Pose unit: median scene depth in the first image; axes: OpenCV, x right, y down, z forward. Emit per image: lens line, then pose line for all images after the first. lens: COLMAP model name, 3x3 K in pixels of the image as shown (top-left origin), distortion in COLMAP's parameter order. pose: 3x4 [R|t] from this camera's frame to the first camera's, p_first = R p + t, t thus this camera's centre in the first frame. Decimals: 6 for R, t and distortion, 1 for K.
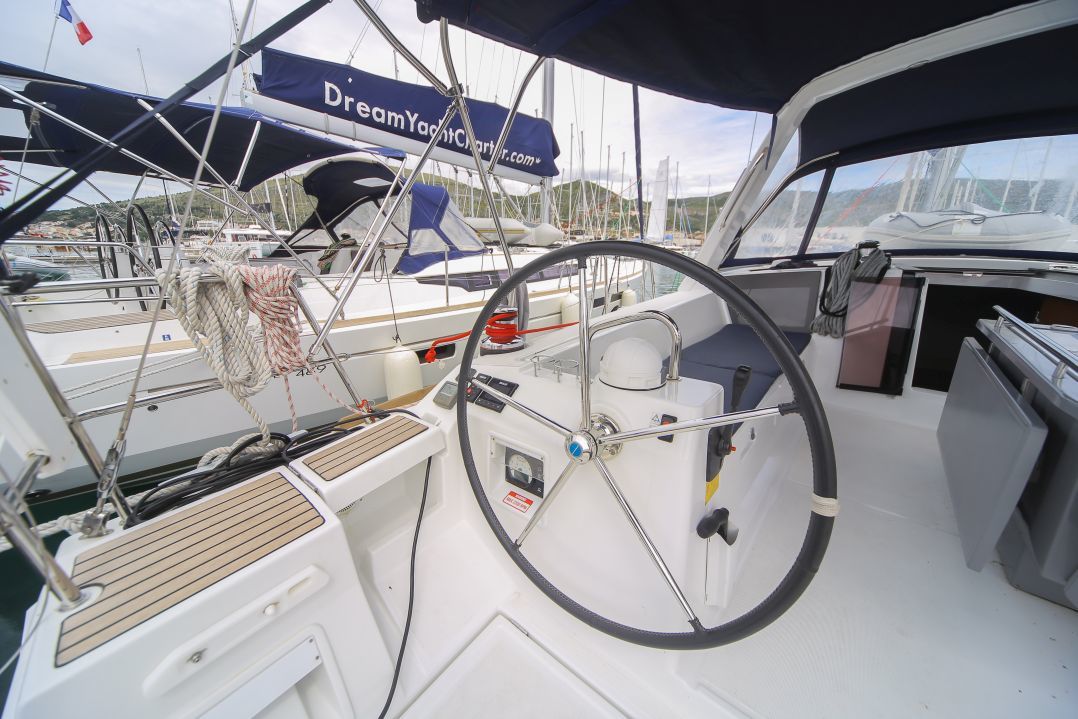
lens RADIAL K [[375.3, 0, 540.7], [0, 375.3, 356.6], [0, 0, 1]] dist [-0.000274, -0.000171]
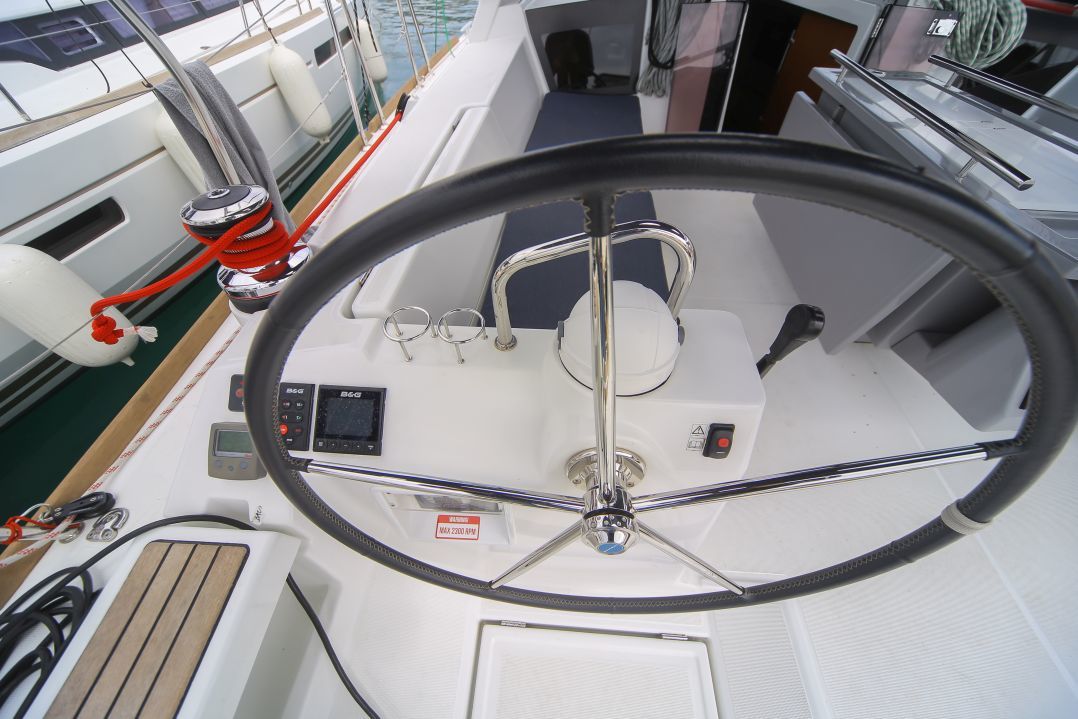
lens RADIAL K [[377.7, 0, 535.3], [0, 377.7, 352.5], [0, 0, 1]] dist [0.001097, 0.000158]
pose [[0.824769, -0.427017, 0.370692, -0.024818], [0.156304, 0.802165, 0.576282, -0.098590], [-0.543438, -0.417359, 0.728345, 0.215919]]
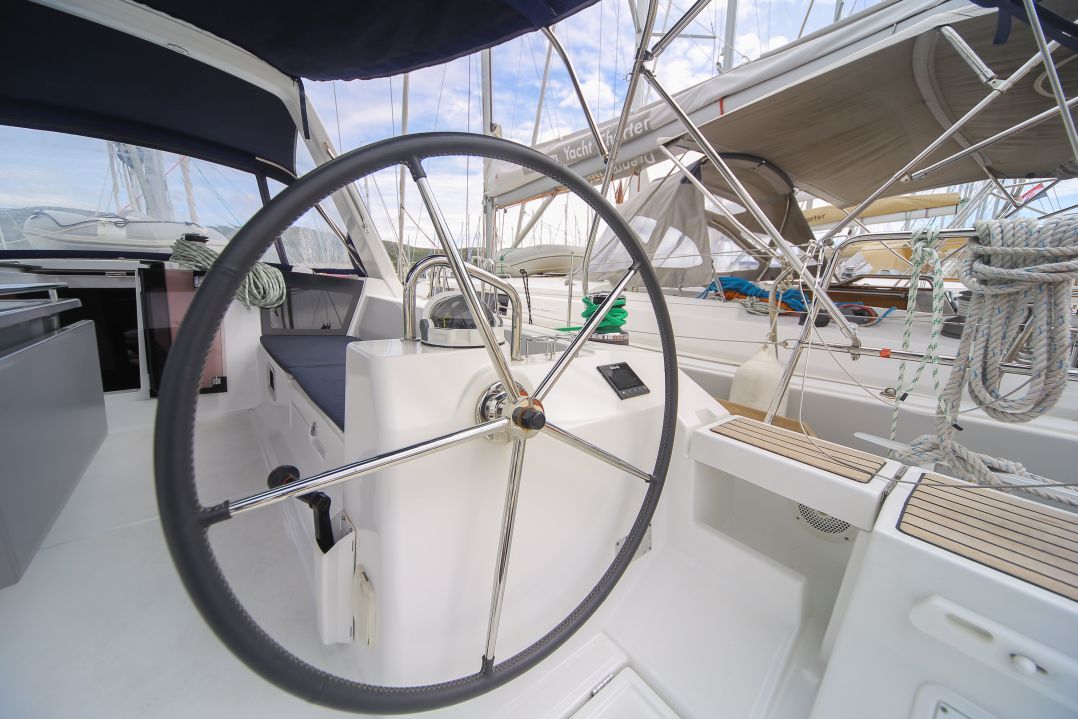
lens RADIAL K [[377.7, 0, 535.3], [0, 377.7, 352.5], [0, 0, 1]] dist [0.001097, 0.000158]
pose [[0.249150, -0.186653, 0.950308, 0.392277], [0.275323, 0.954415, 0.115276, 0.140690], [-0.928505, 0.232921, 0.289183, -0.217366]]
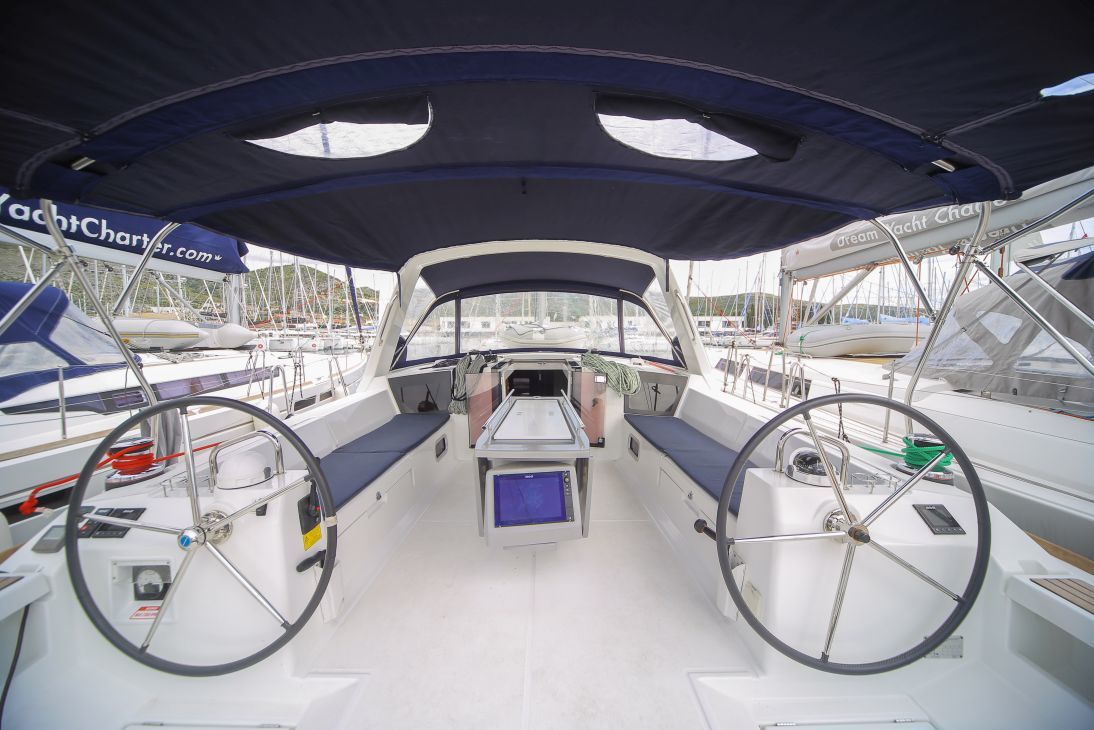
lens RADIAL K [[380.3, 0, 546.6], [0, 380.3, 359.9], [0, 0, 1]] dist [-0.015507, 0.000155]
pose [[0.783712, -0.063571, 0.617863, 0.094306], [0.191558, 0.970997, -0.143072, 0.013323], [-0.590848, 0.230484, 0.773159, -0.298522]]
